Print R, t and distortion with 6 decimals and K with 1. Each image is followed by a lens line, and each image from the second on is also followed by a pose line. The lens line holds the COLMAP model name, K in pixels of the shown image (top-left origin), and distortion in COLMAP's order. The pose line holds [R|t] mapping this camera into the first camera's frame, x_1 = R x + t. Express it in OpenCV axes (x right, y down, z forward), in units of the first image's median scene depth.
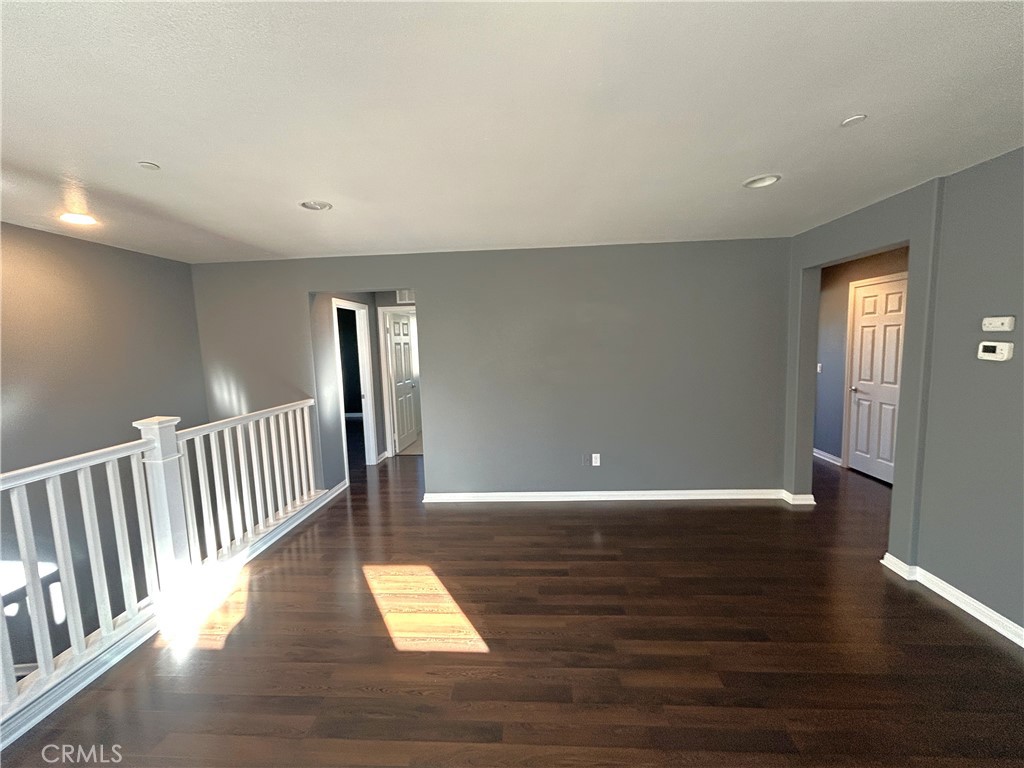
lens RADIAL K [[416.9, 0, 506.6], [0, 416.9, 382.4], [0, 0, 1]] dist [-0.002776, 0.001339]
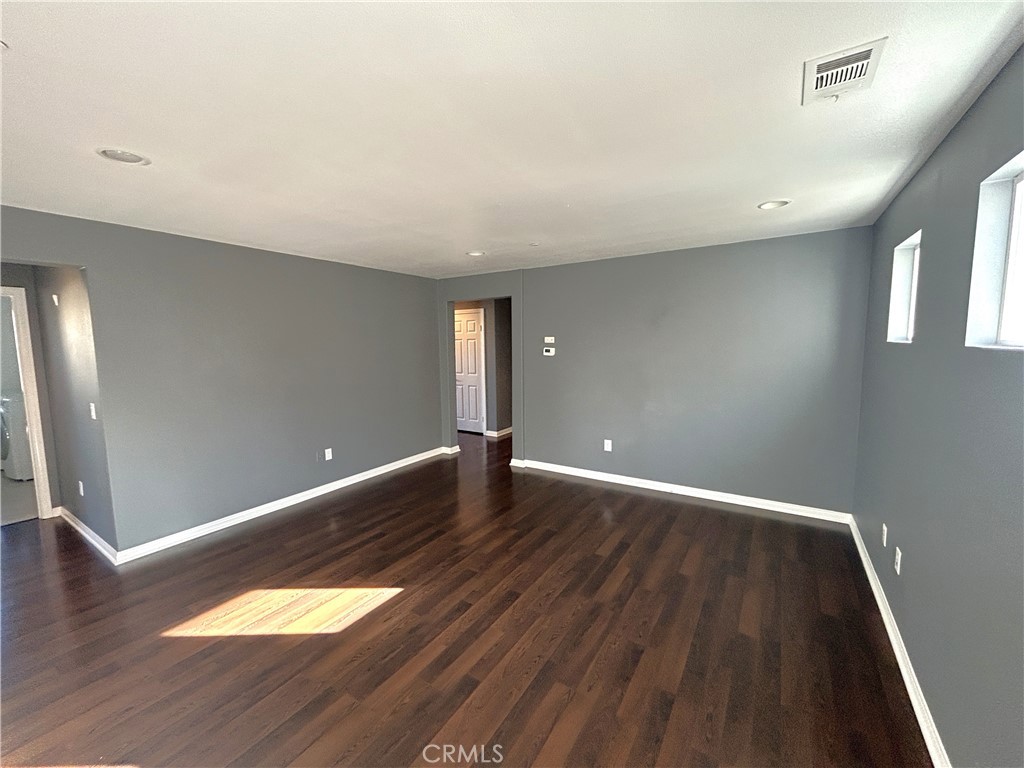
lens RADIAL K [[416.9, 0, 516.2], [0, 416.9, 385.2], [0, 0, 1]] dist [-0.002776, 0.001339]
pose [[0.479669, -0.066545, 0.874922, -0.748915], [0.082297, 0.996137, 0.030645, 0.019126], [-0.873581, 0.057304, 0.483292, 0.048724]]
